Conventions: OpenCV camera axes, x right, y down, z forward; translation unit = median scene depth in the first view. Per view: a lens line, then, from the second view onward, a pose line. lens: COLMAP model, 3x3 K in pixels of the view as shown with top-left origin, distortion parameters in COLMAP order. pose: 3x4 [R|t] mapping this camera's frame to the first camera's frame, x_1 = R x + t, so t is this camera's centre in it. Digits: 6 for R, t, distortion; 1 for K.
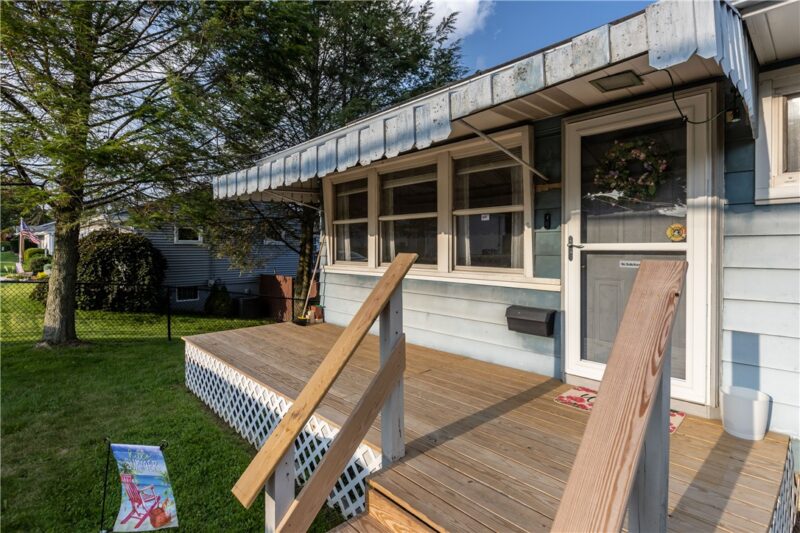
lens RADIAL K [[399.0, 0, 404.8], [0, 399.0, 254.5], [0, 0, 1]] dist [0.002485, 0.000938]
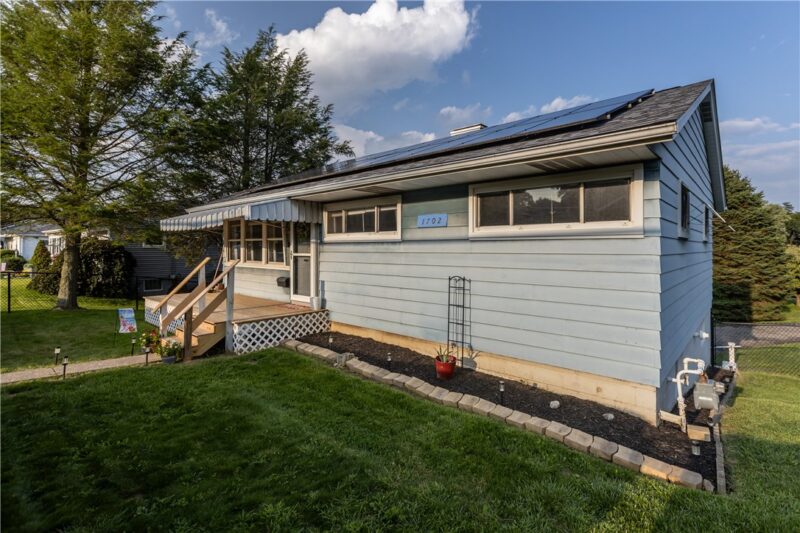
lens RADIAL K [[364.3, 0, 419.8], [0, 364.3, 245.9], [0, 0, 1]] dist [0.001194, -0.000048]
pose [[0.992598, 0.000247, 0.121447, 0.529294], [0.002404, 0.999762, -0.021678, -0.011364], [-0.121424, 0.021810, 0.992361, -0.876597]]
